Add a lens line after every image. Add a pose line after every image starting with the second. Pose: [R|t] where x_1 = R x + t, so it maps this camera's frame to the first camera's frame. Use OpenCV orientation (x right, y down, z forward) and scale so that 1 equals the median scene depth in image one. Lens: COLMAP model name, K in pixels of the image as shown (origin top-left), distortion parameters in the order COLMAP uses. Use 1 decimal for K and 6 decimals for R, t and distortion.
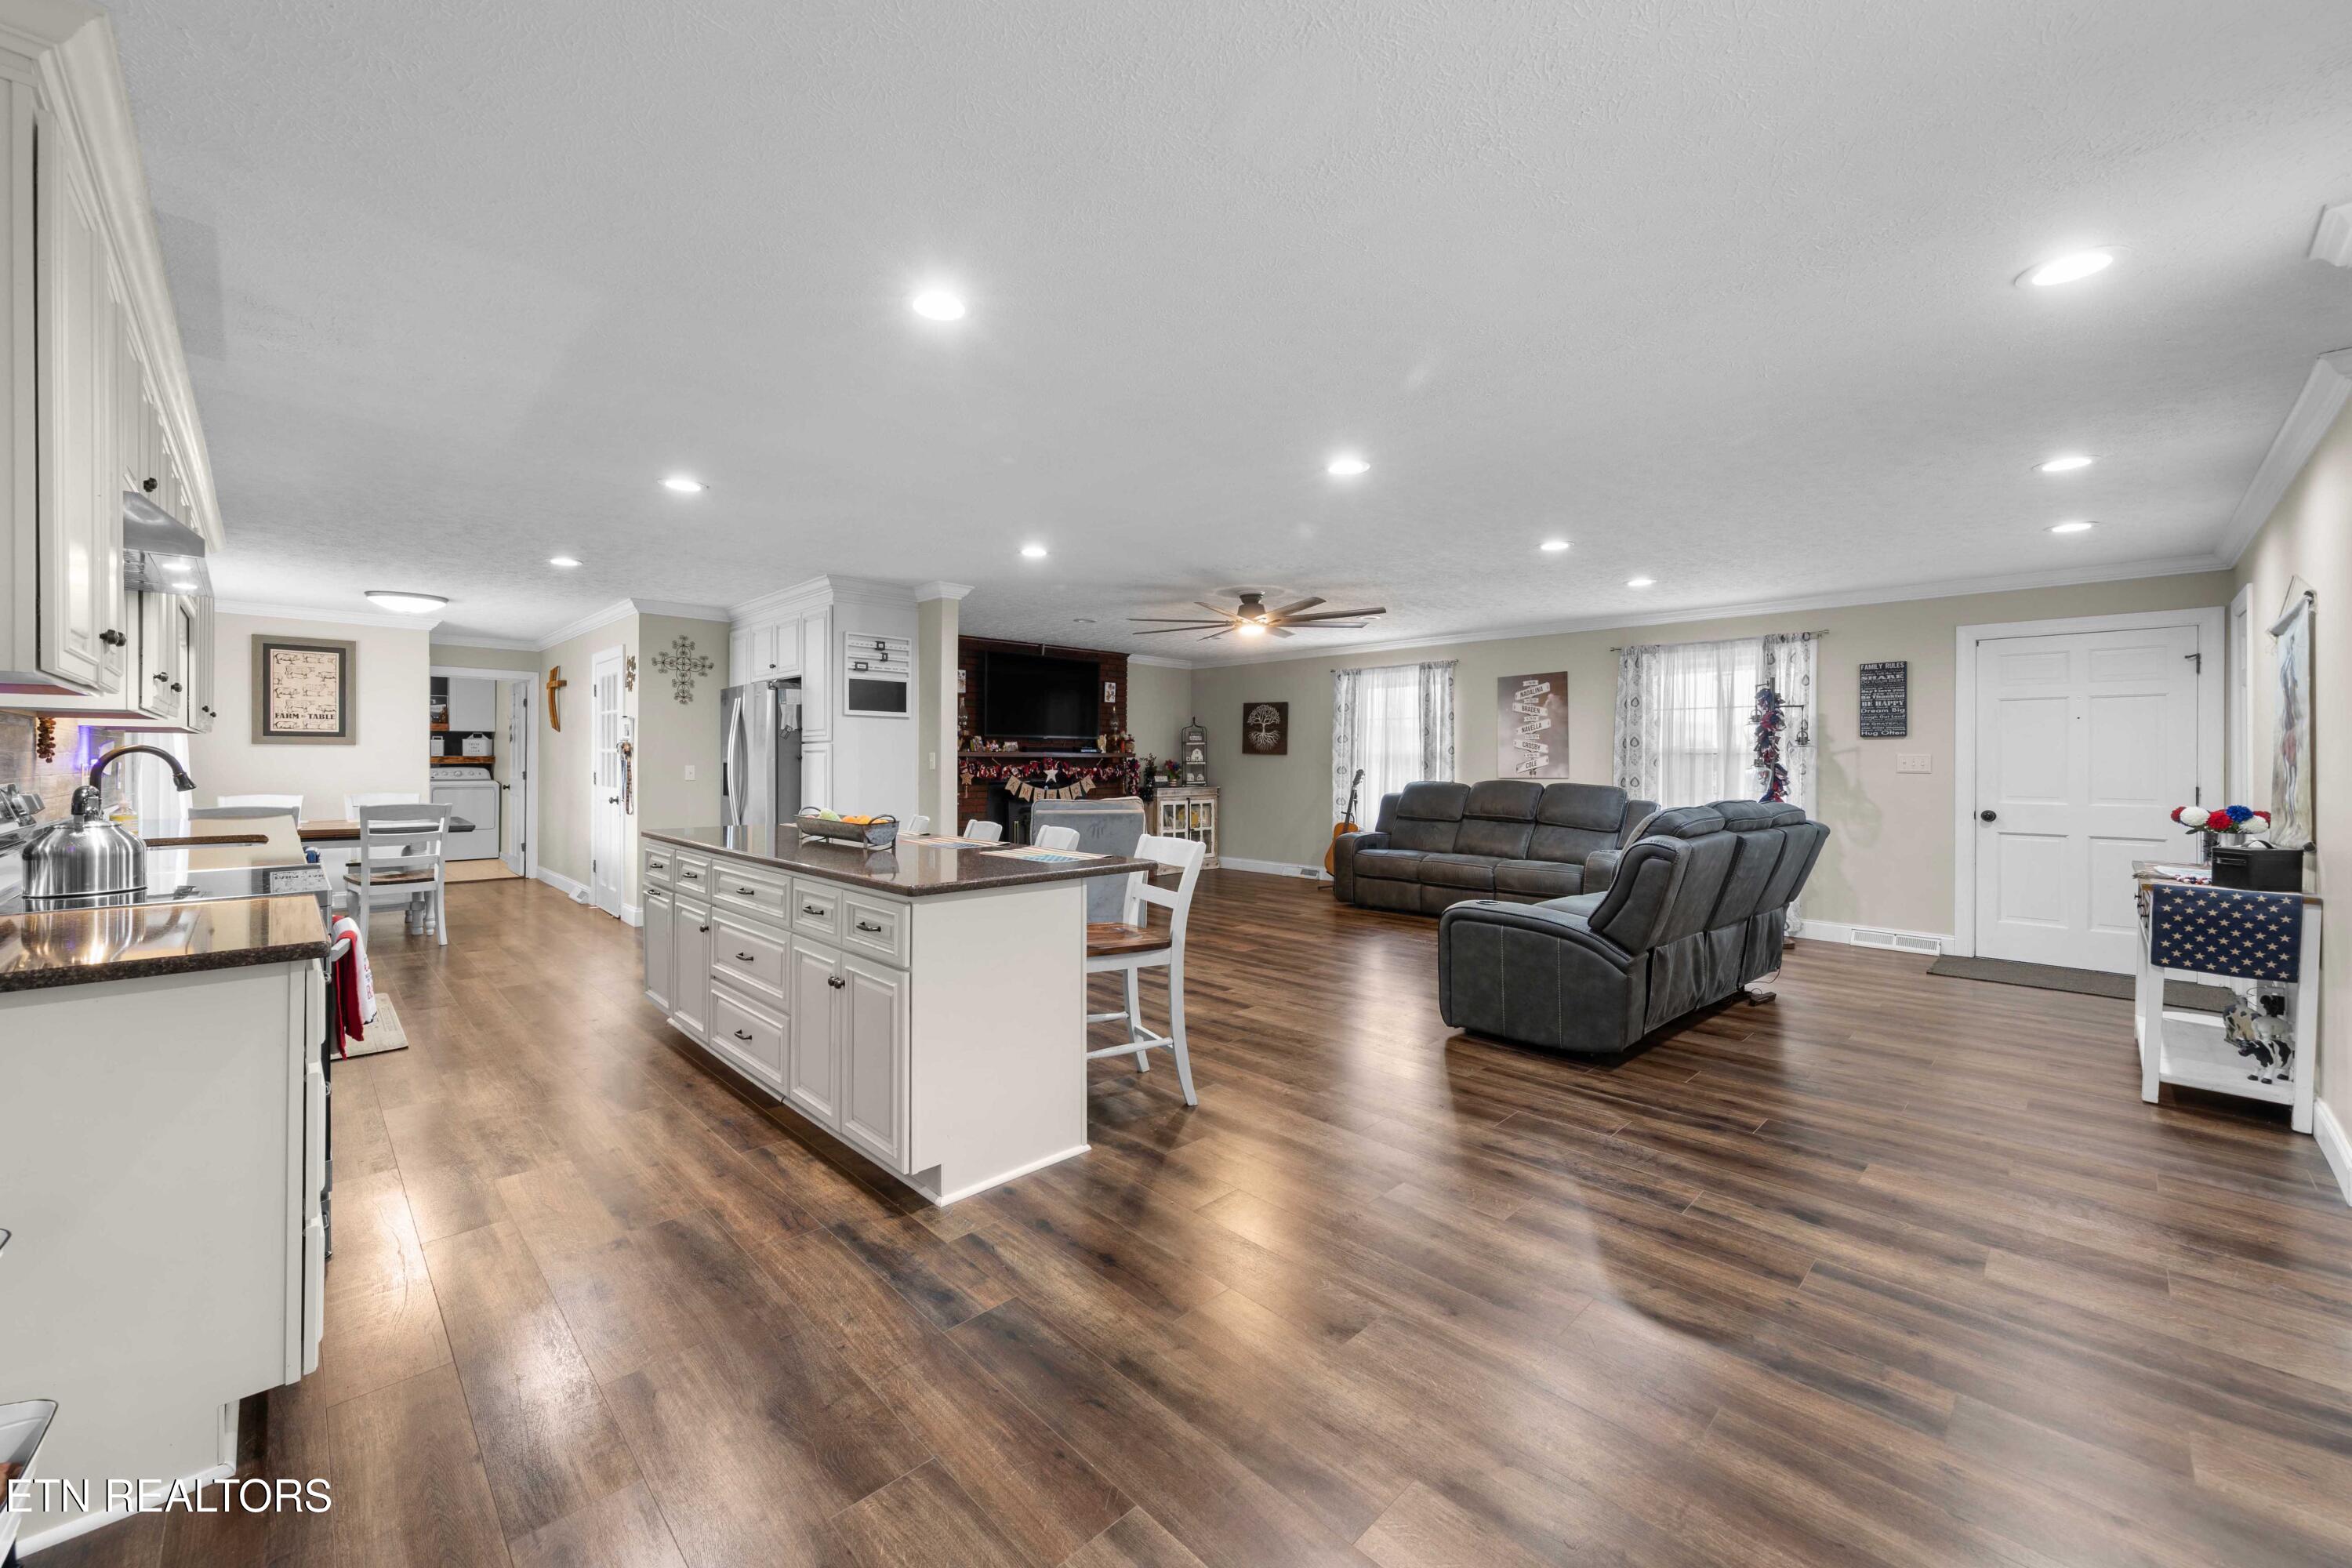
lens RADIAL K [[907.7, 0, 1136.6], [0, 907.7, 763.4], [0, 0, 1]] dist [0.007295, -0.000320]
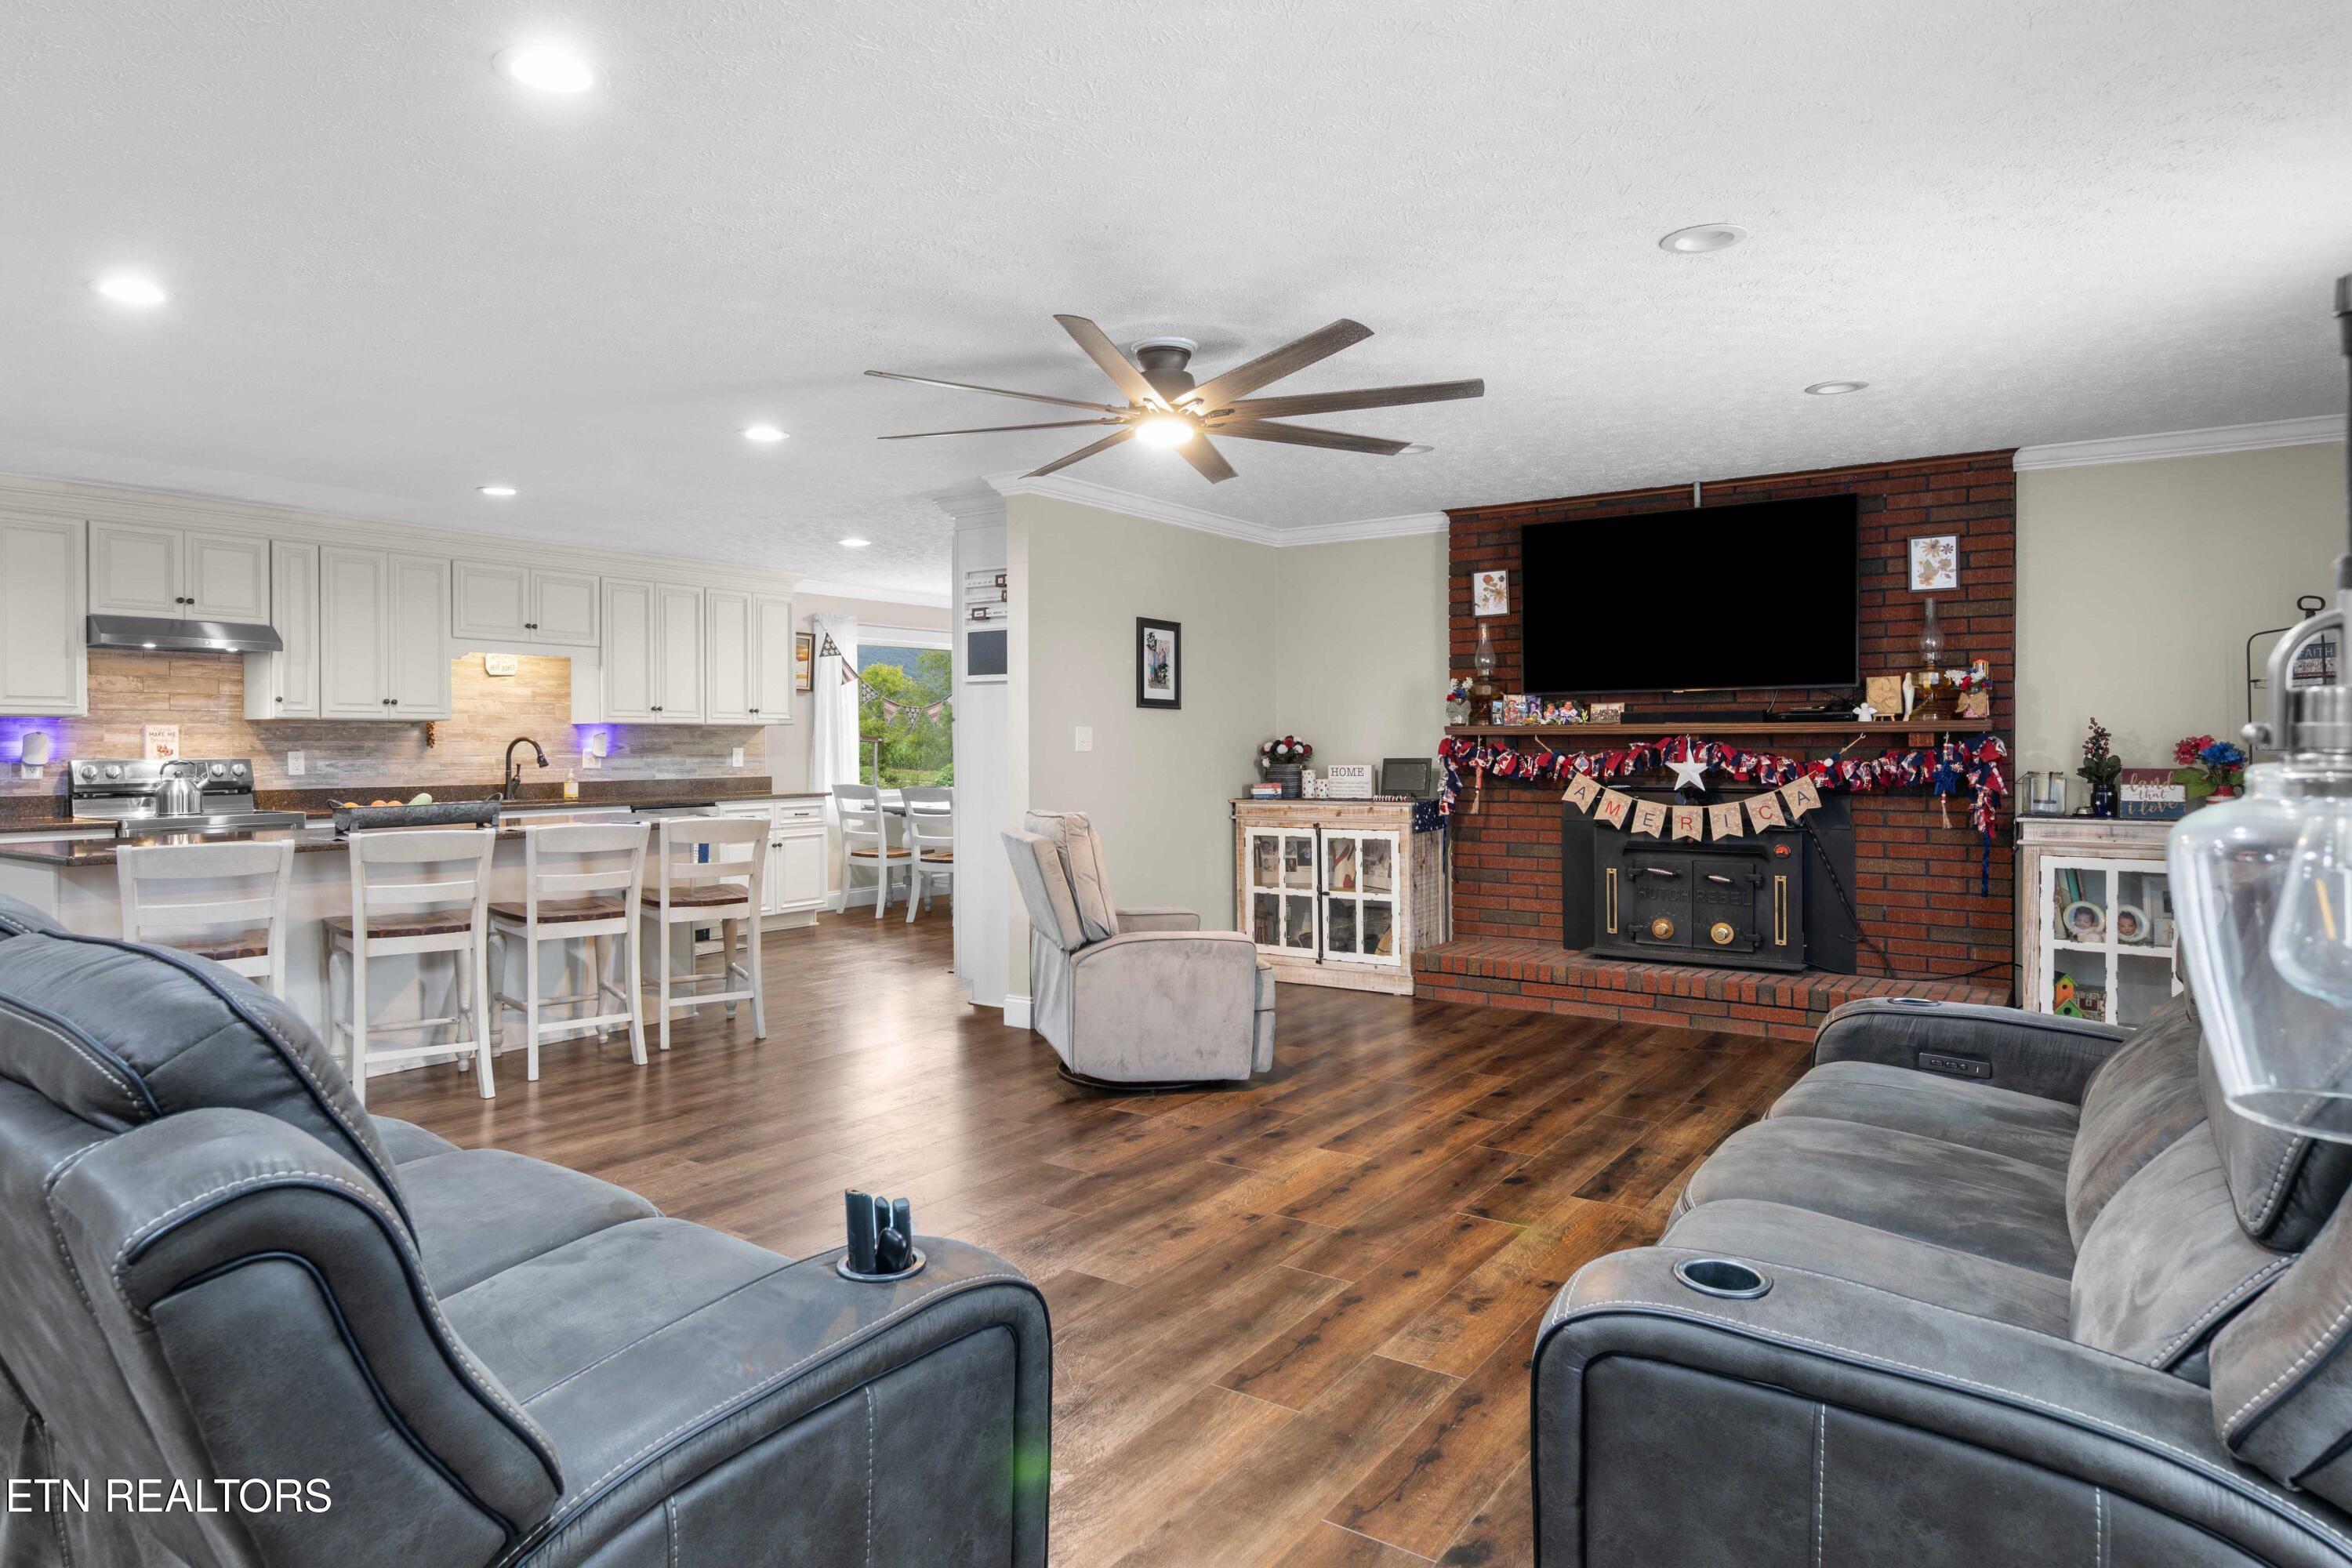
lens RADIAL K [[1396.4, 0, 1117.4], [0, 1396.4, 747.5], [0, 0, 1]] dist [0.014487, -0.001095]
pose [[0.179713, -0.000728, -0.983719, 0.648575], [0.000842, 0.999999, -0.000587, 0.000090], [0.983719, -0.000723, 0.179714, 0.726913]]
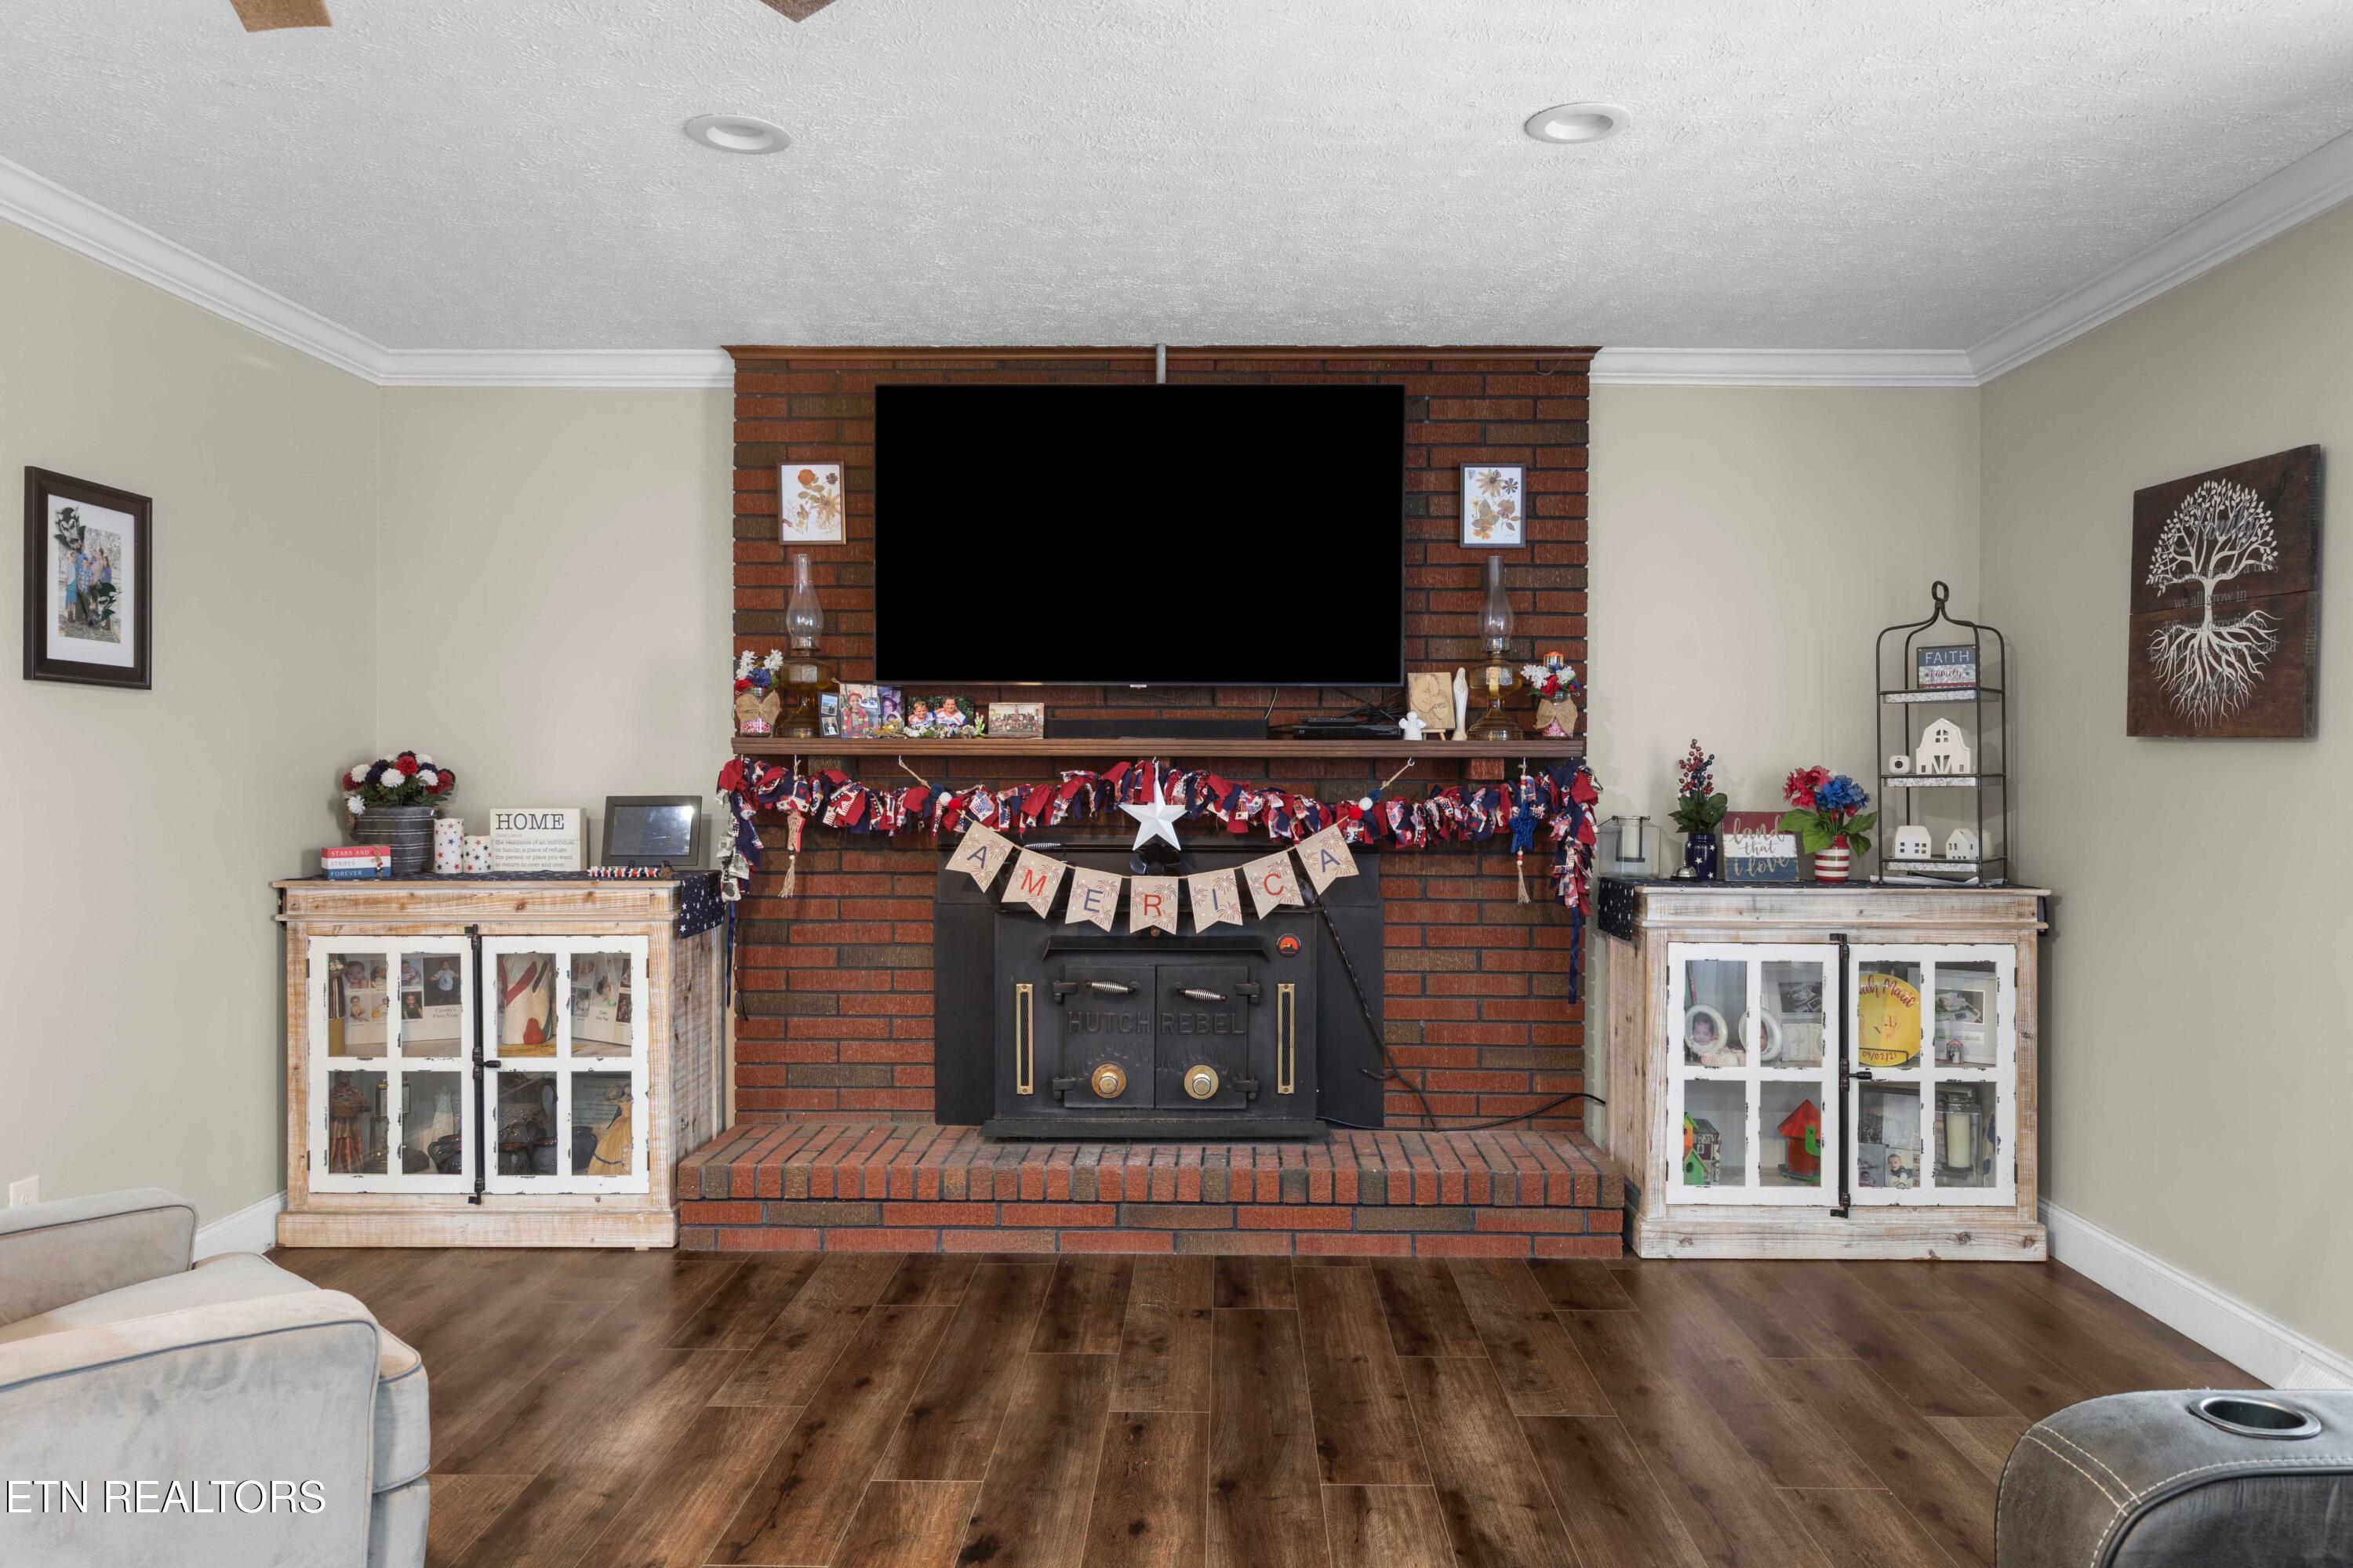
lens RADIAL K [[1603.0, 0, 1205.9], [0, 1603.0, 770.0], [0, 0, 1]] dist [0.005029, 0.001200]
pose [[0.716643, 0.001329, -0.697439, 0.302471], [-0.004533, 0.999986, -0.002753, -0.001865], [0.697426, 0.005135, 0.716639, 0.811473]]
